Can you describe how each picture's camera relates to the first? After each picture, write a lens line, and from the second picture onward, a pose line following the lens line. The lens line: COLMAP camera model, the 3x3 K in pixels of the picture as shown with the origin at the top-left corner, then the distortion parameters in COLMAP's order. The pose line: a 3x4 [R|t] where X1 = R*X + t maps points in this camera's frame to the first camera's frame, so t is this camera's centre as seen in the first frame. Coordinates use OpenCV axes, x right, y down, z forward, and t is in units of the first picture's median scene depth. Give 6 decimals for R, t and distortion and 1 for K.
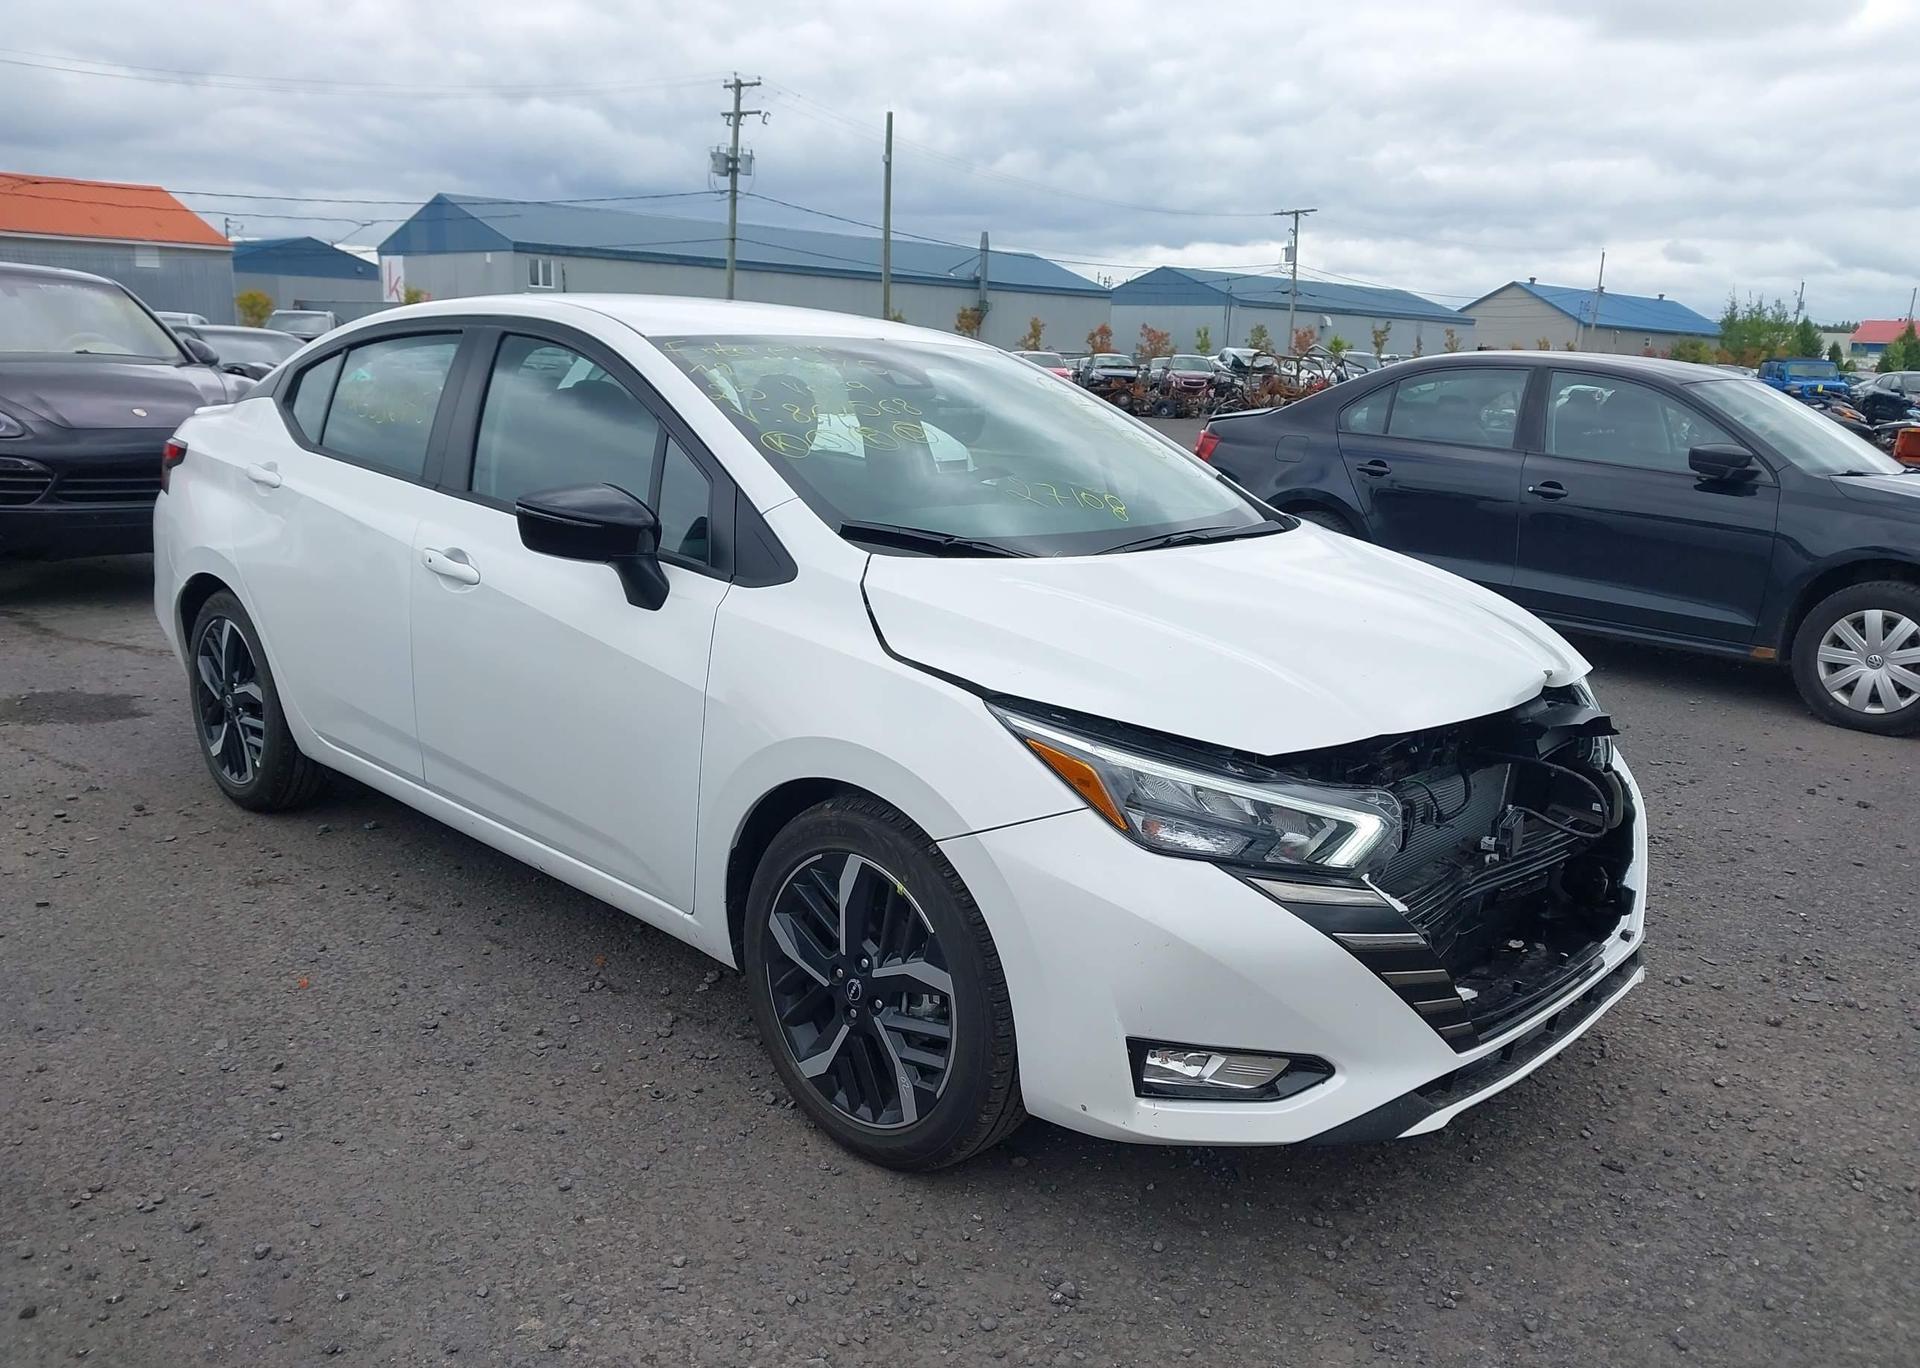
lens RADIAL K [[1528.8, 0, 965.1], [0, 1528.8, 710.7], [0, 0, 1]] dist [0.024658, -0.033091]
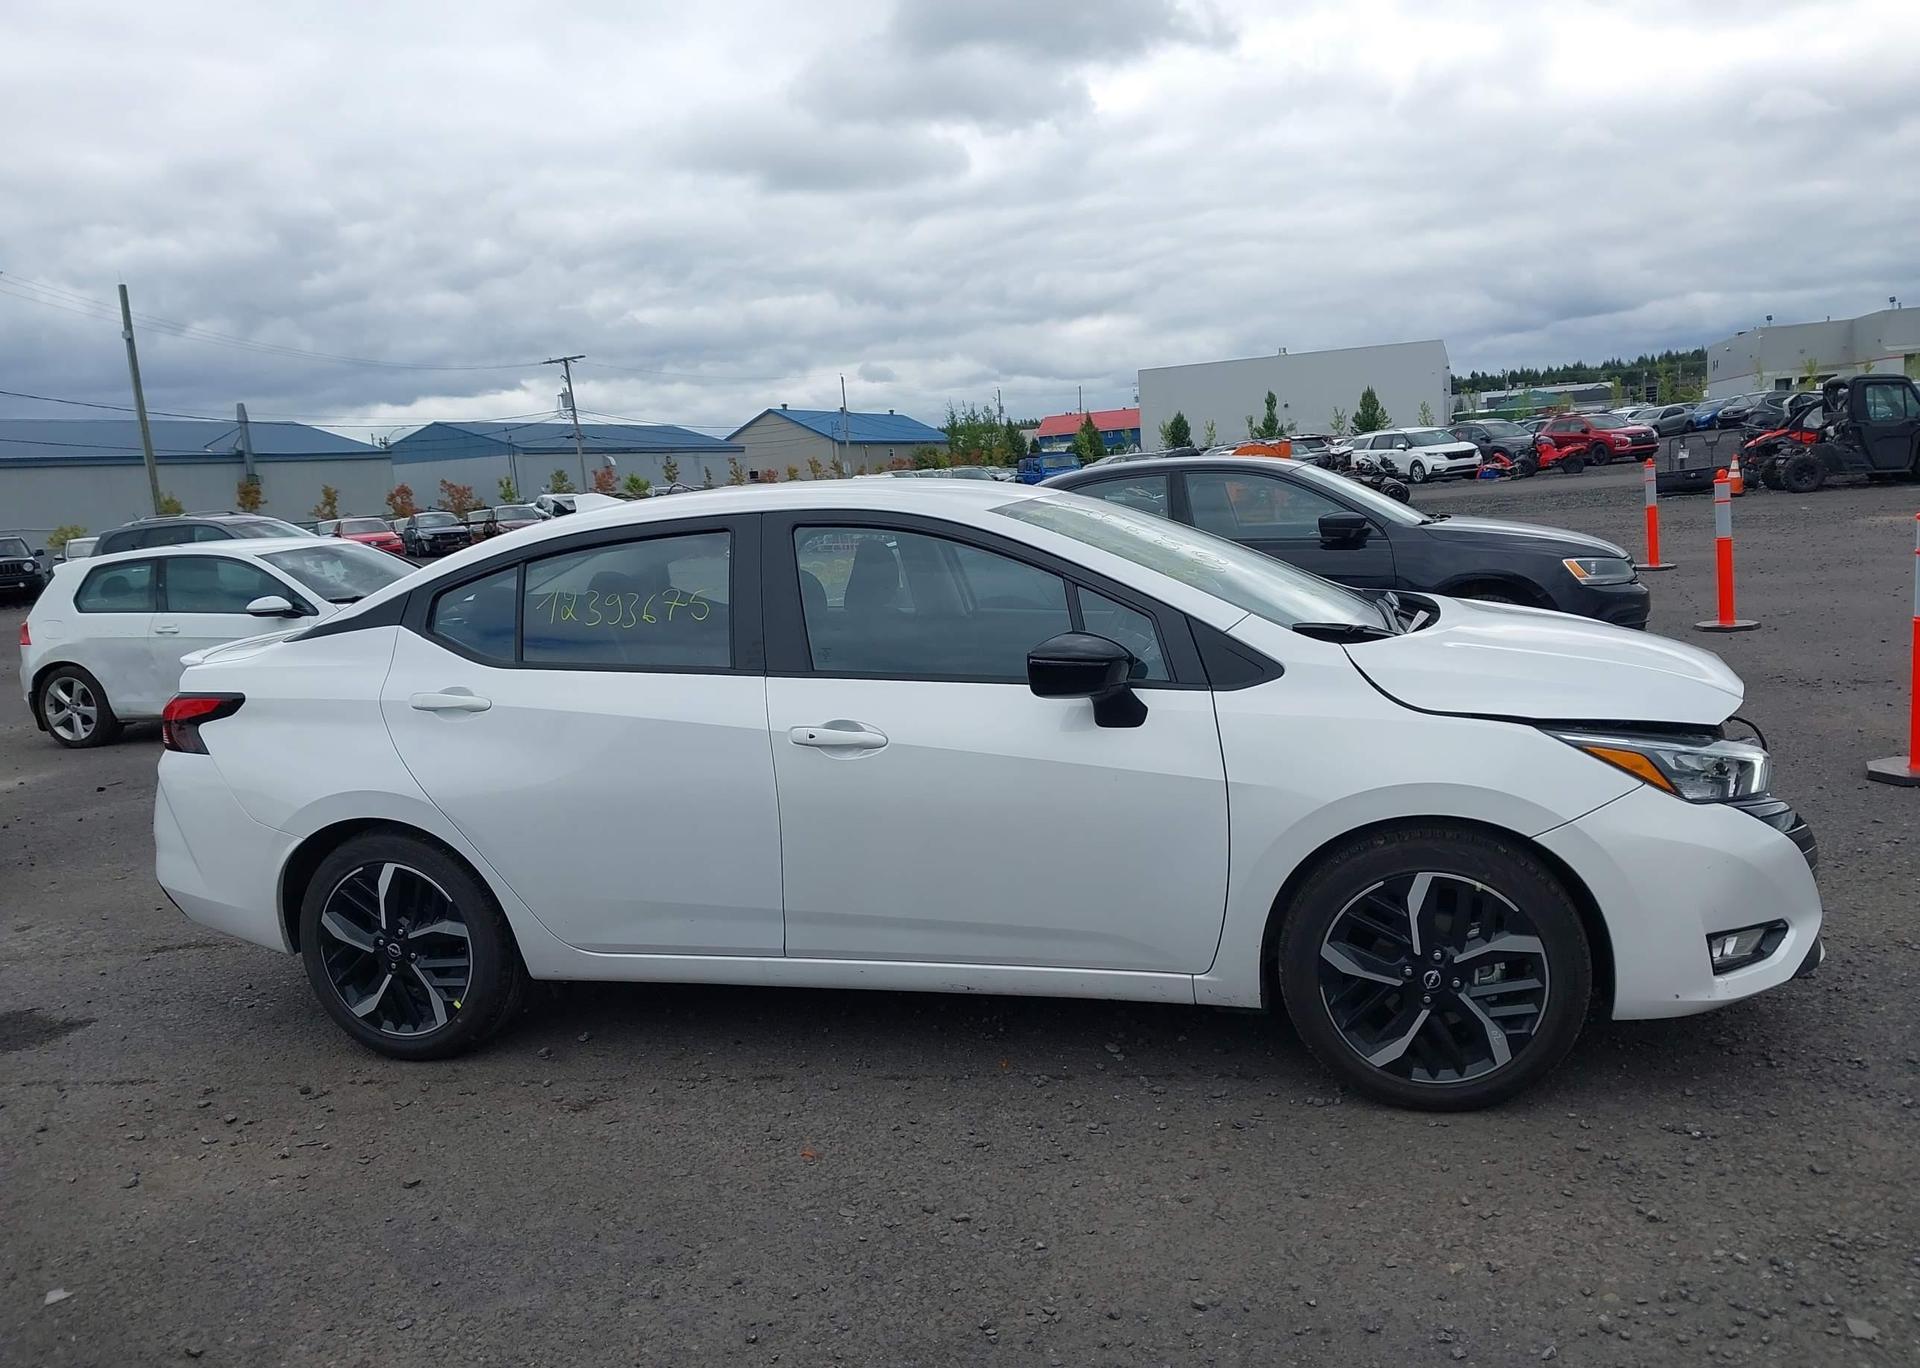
lens RADIAL K [[1524.3, 0, 960.0], [0, 1524.3, 684.0], [0, 0, 1]] dist [0.009806, -0.027627]
pose [[0.883835, -0.164957, 0.437749, -0.565767], [0.208892, 0.976458, -0.053803, -0.043163], [-0.418568, 0.138995, 0.897486, -0.008124]]
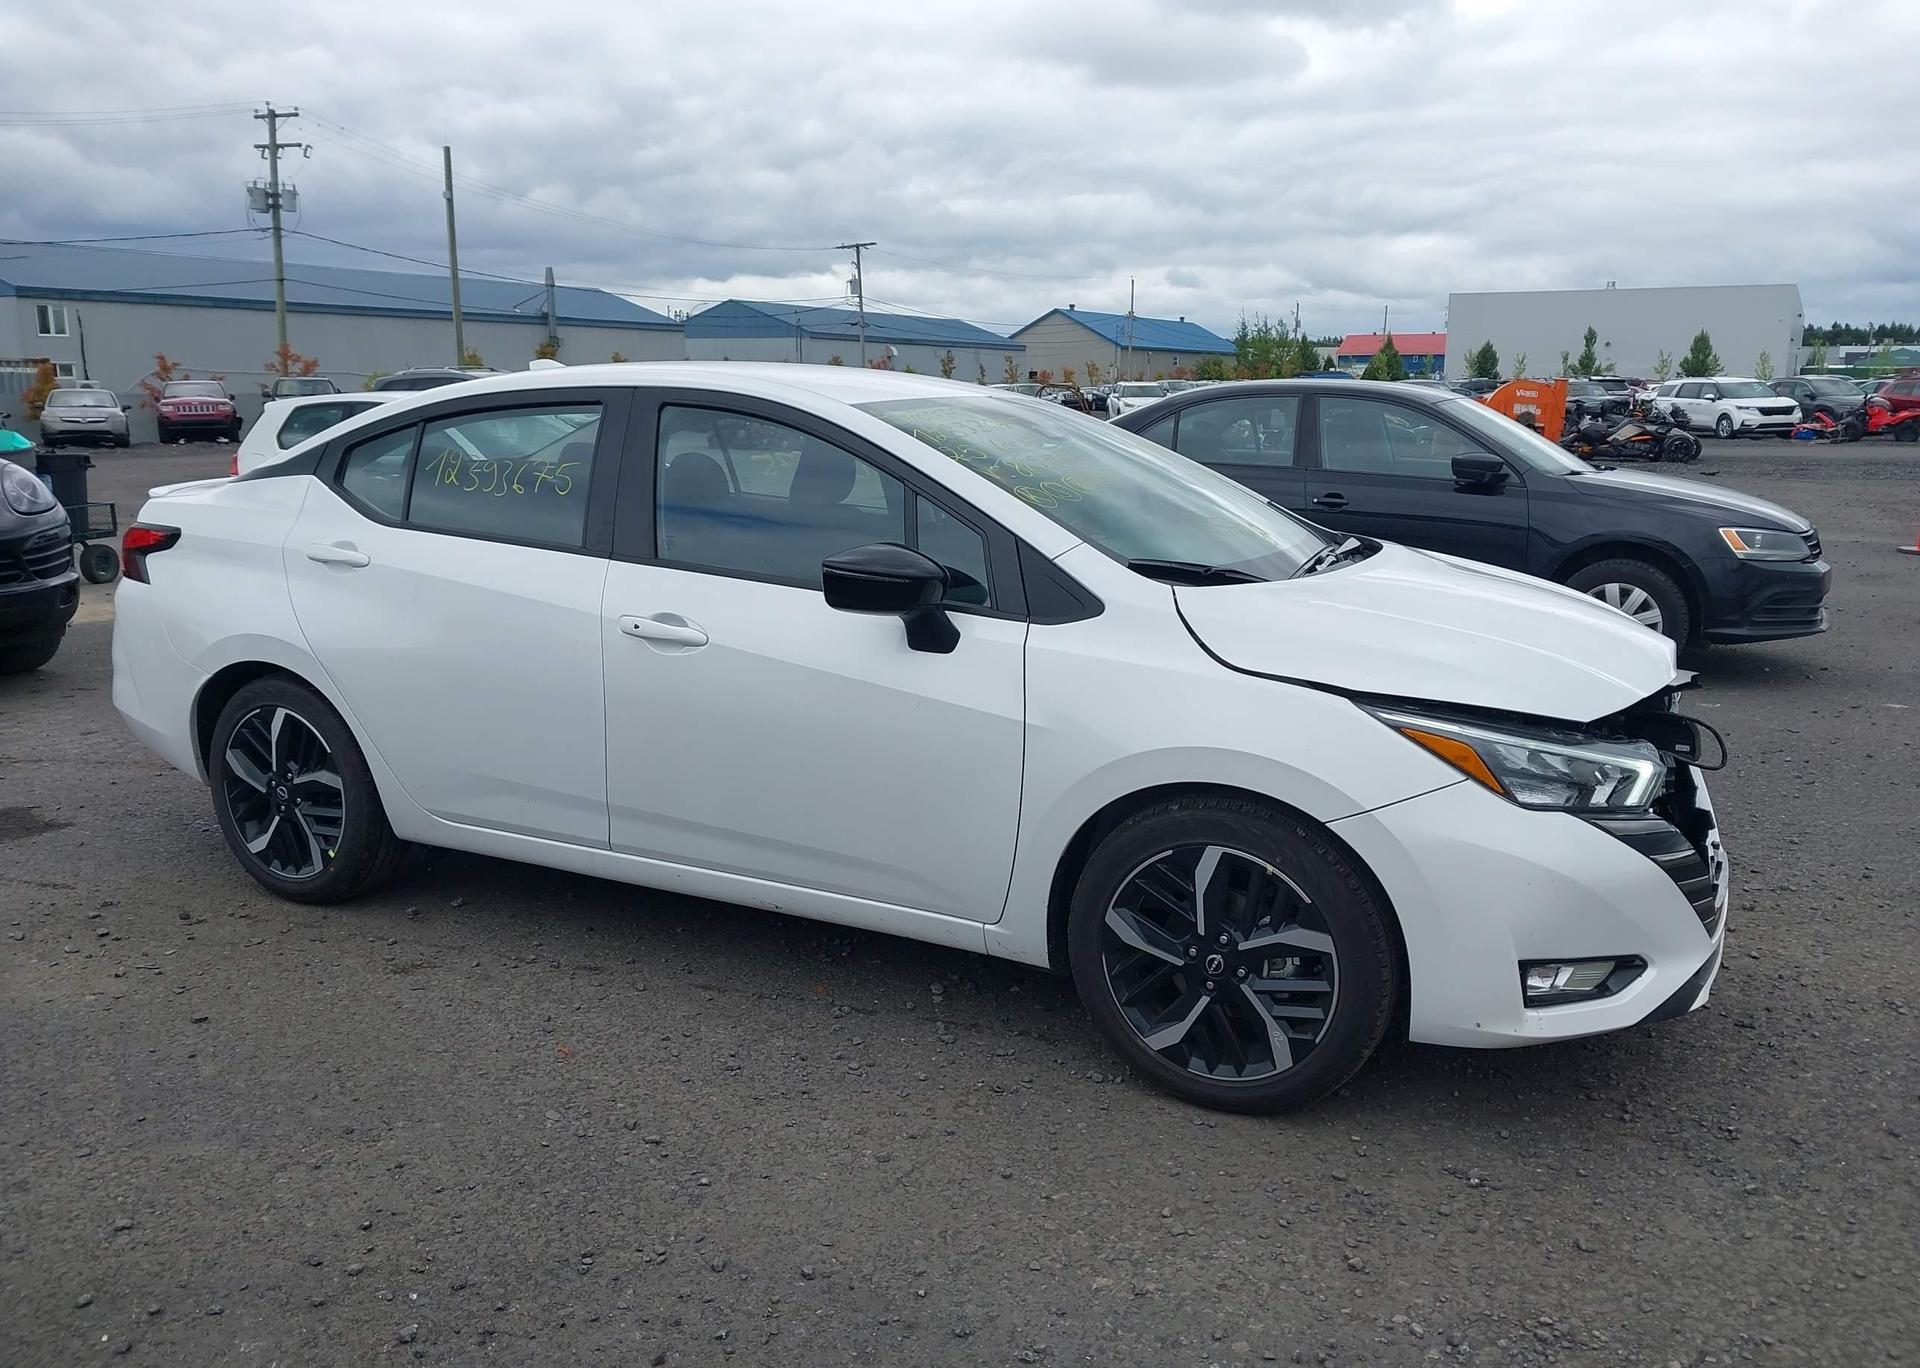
lens RADIAL K [[1526.1, 0, 967.3], [0, 1526.1, 693.6], [0, 0, 1]] dist [0.033144, -0.059672]
pose [[0.958536, -0.088184, 0.270984, -0.329152], [0.095973, 0.995262, -0.015602, -0.012051], [-0.268324, 0.040963, 0.962457, -0.039839]]
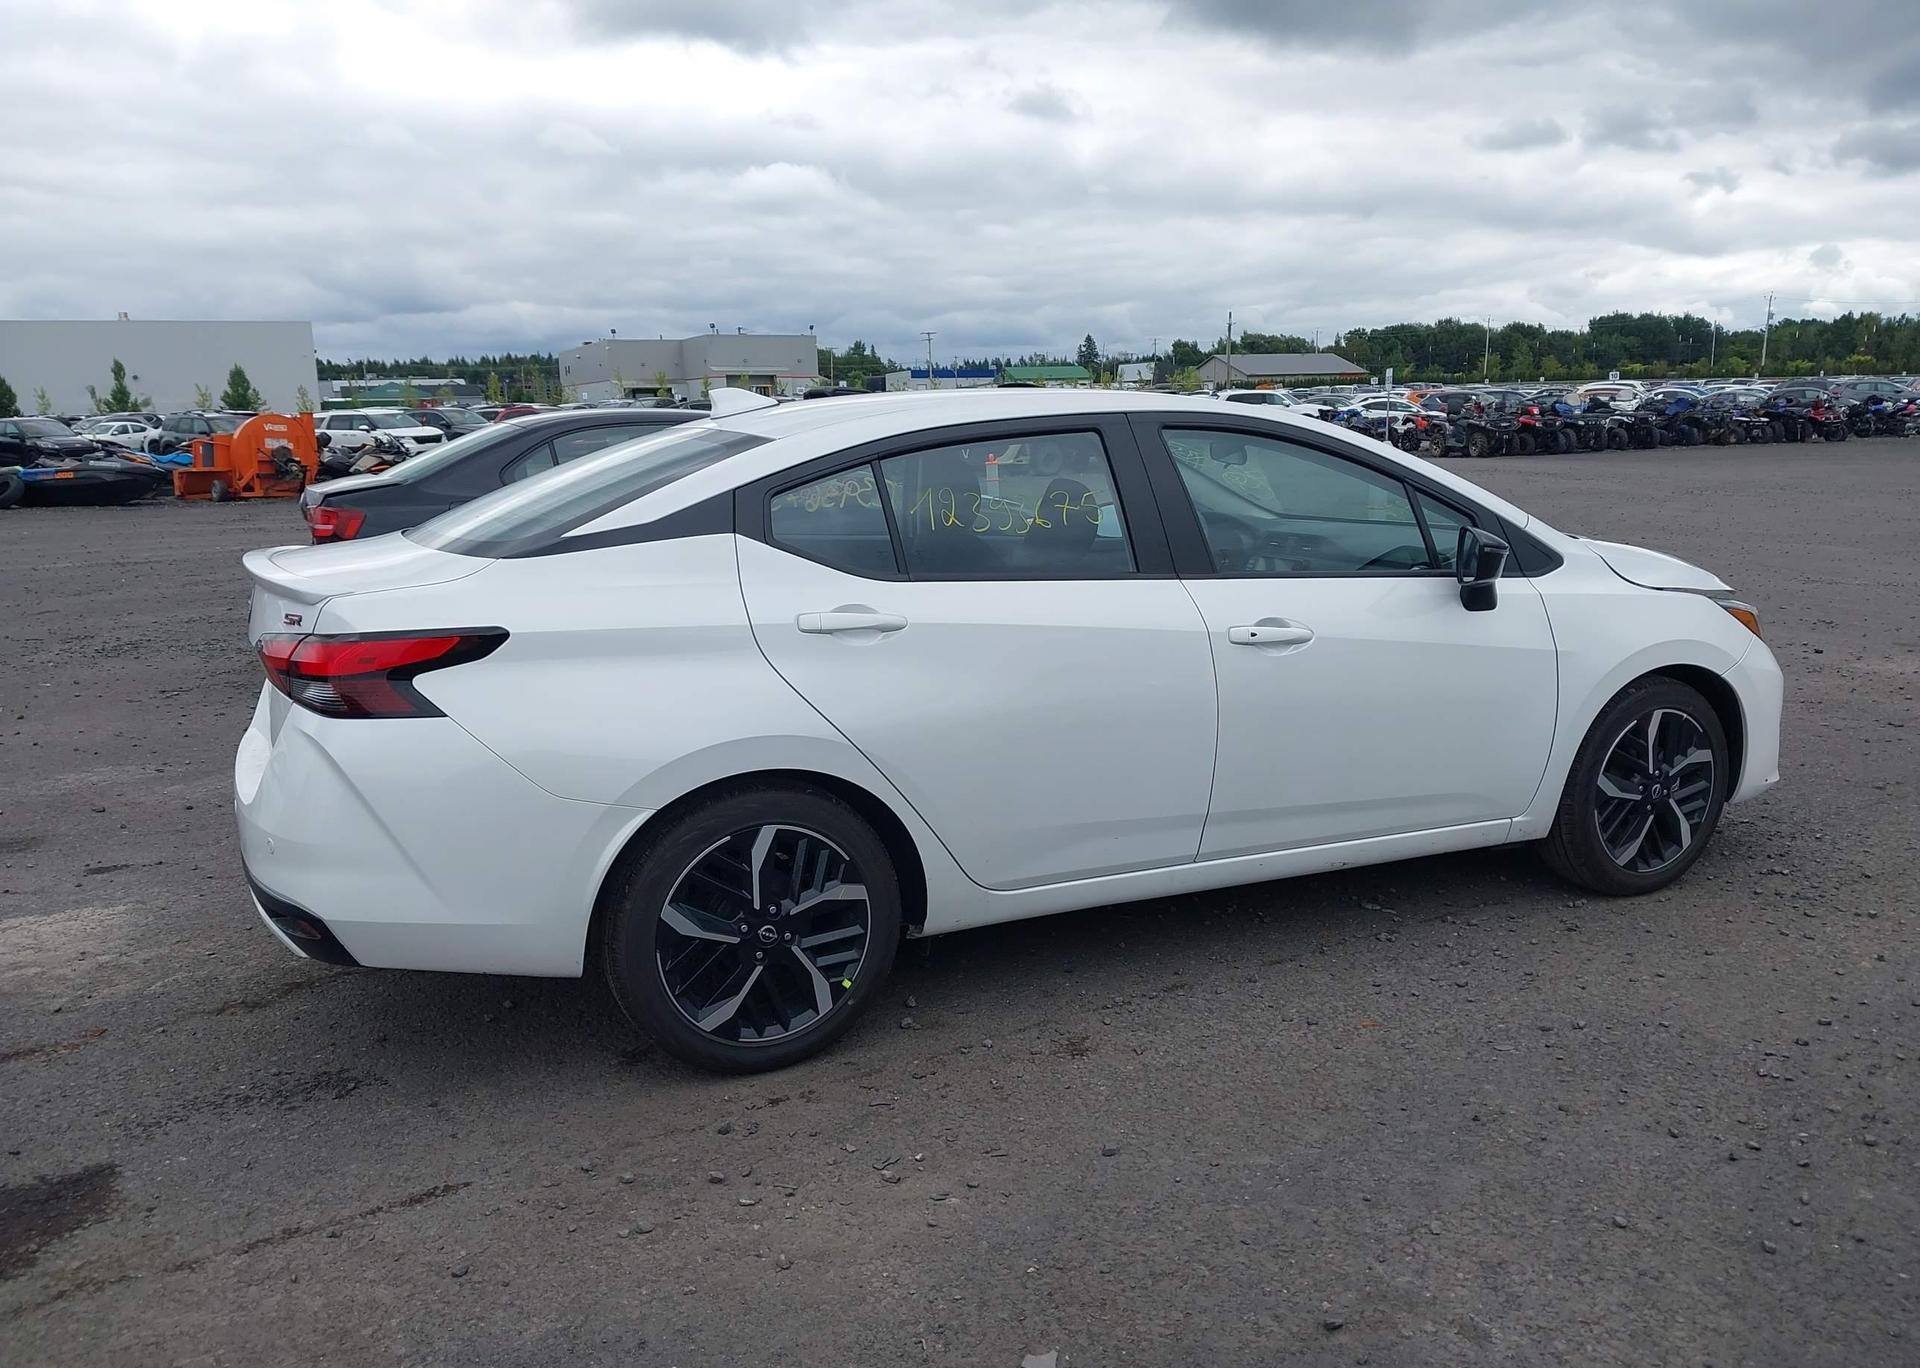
lens RADIAL K [[1555.6, 0, 956.6], [0, 1555.6, 609.6], [0, 0, 1]] dist [0.033368, -0.070052]
pose [[0.356347, -0.160970, 0.920383, -1.150290], [0.244392, 0.966813, 0.074469, -0.198910], [-0.901826, 0.198397, 0.383861, 0.598237]]
